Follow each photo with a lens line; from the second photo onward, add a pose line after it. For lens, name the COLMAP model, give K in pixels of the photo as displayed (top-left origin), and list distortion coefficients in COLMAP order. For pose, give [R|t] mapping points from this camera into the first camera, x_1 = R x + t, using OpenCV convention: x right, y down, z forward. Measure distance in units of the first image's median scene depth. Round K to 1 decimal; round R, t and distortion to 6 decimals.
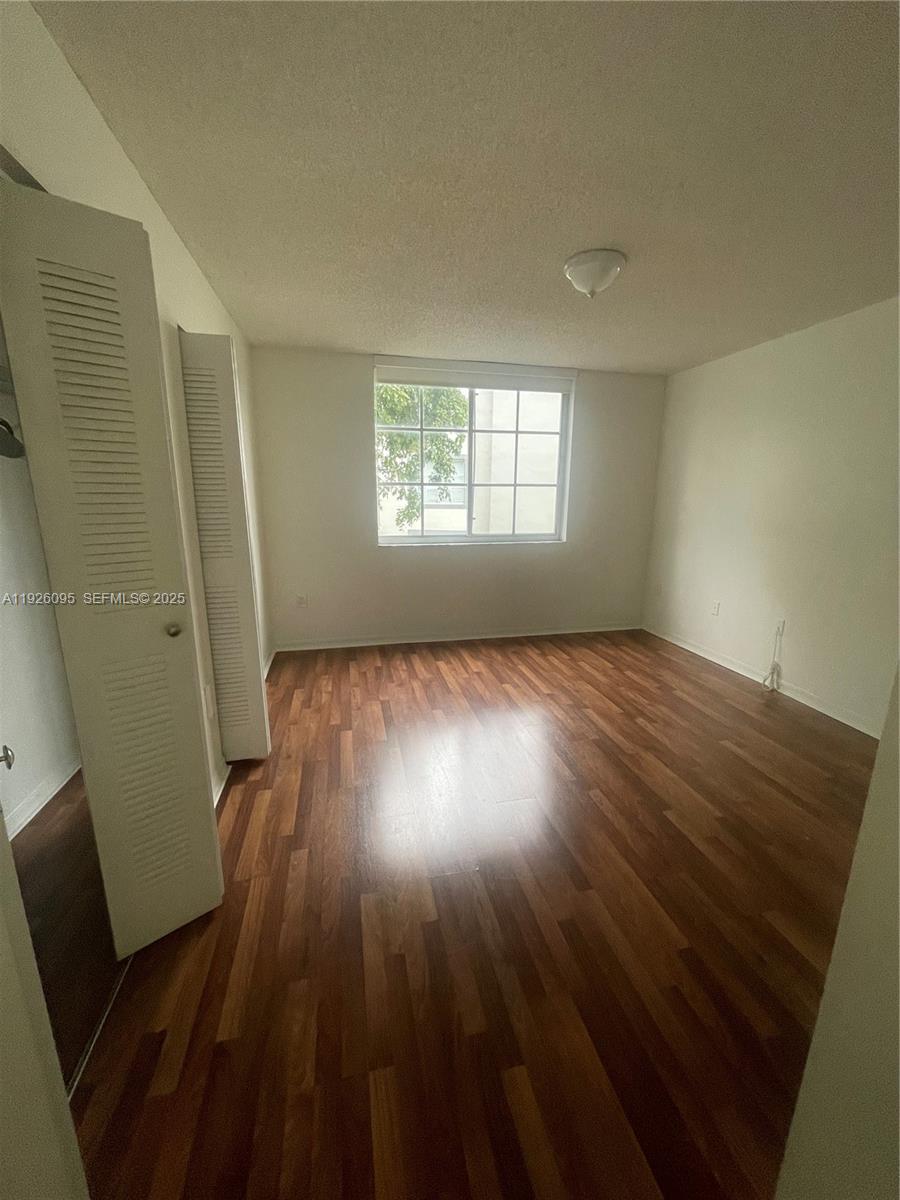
lens RADIAL K [[490.3, 0, 450.0], [0, 490.3, 600.0], [0, 0, 1]] dist [-0.001761, 0.000068]
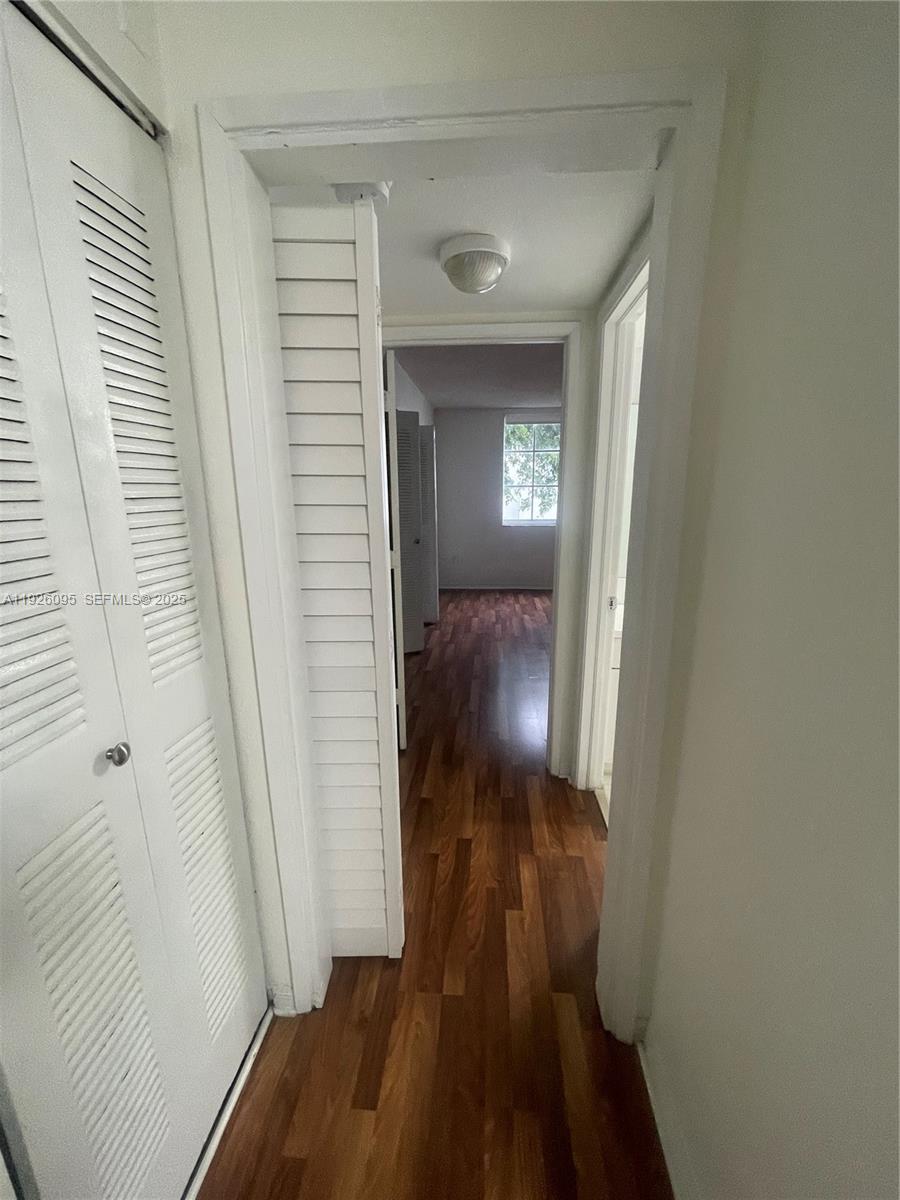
lens RADIAL K [[490.3, 0, 450.0], [0, 490.3, 600.0], [0, 0, 1]] dist [-0.001761, 0.000068]
pose [[0.955503, 0.050546, -0.290618, 0.187813], [-0.045593, 0.998677, 0.023795, 0.113004], [0.291436, -0.009486, 0.956543, -0.652690]]
